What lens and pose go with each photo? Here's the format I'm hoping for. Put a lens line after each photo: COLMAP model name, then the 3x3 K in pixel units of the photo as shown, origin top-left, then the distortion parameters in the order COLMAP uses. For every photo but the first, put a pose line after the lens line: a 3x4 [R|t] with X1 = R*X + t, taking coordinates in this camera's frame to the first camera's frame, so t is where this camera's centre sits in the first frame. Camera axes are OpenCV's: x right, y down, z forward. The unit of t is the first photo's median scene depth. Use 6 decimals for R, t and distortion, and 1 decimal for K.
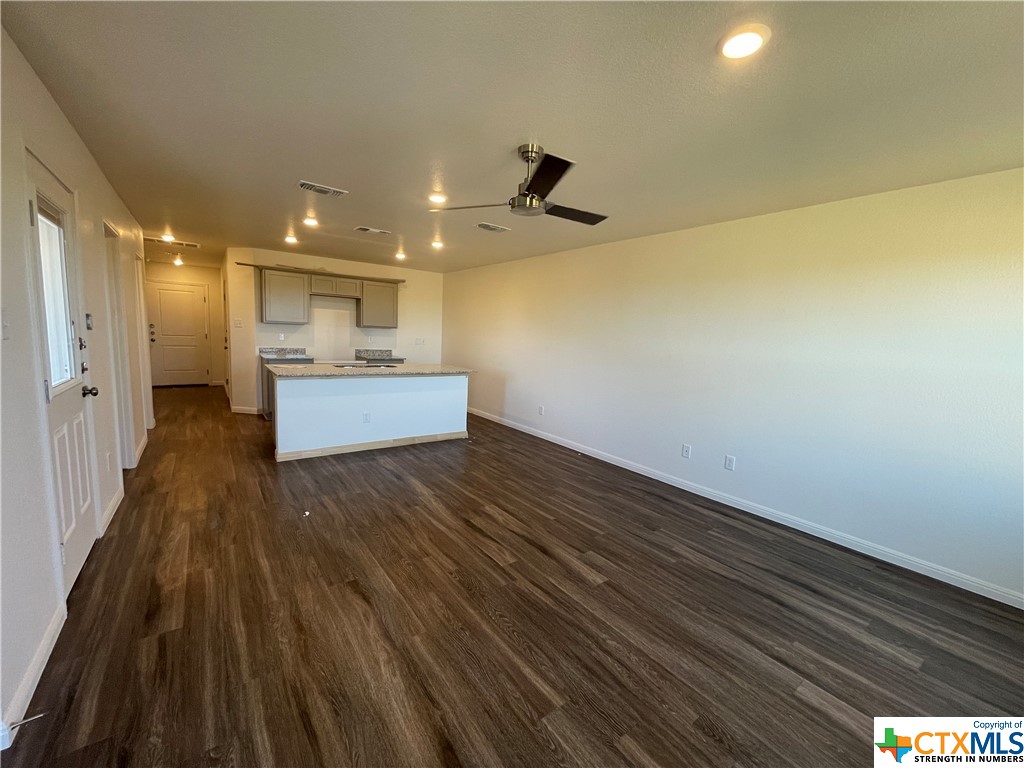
lens RADIAL K [[414.7, 0, 512.0], [0, 414.7, 384.0], [0, 0, 1]] dist [-0.002141, 0.000150]
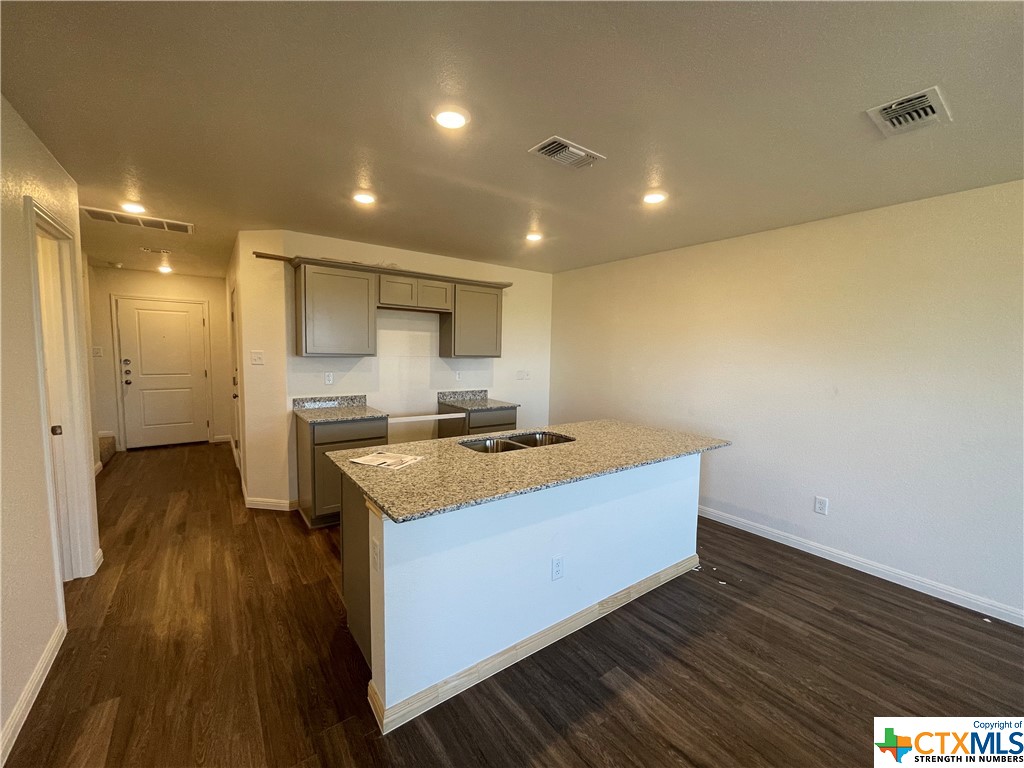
lens RADIAL K [[414.7, 0, 512.0], [0, 414.7, 384.0], [0, 0, 1]] dist [-0.002141, 0.000150]
pose [[0.999654, -0.026094, -0.003172, -0.293774], [0.025936, 0.998760, -0.042493, -0.074298], [0.004277, 0.042396, 0.999092, 0.408167]]
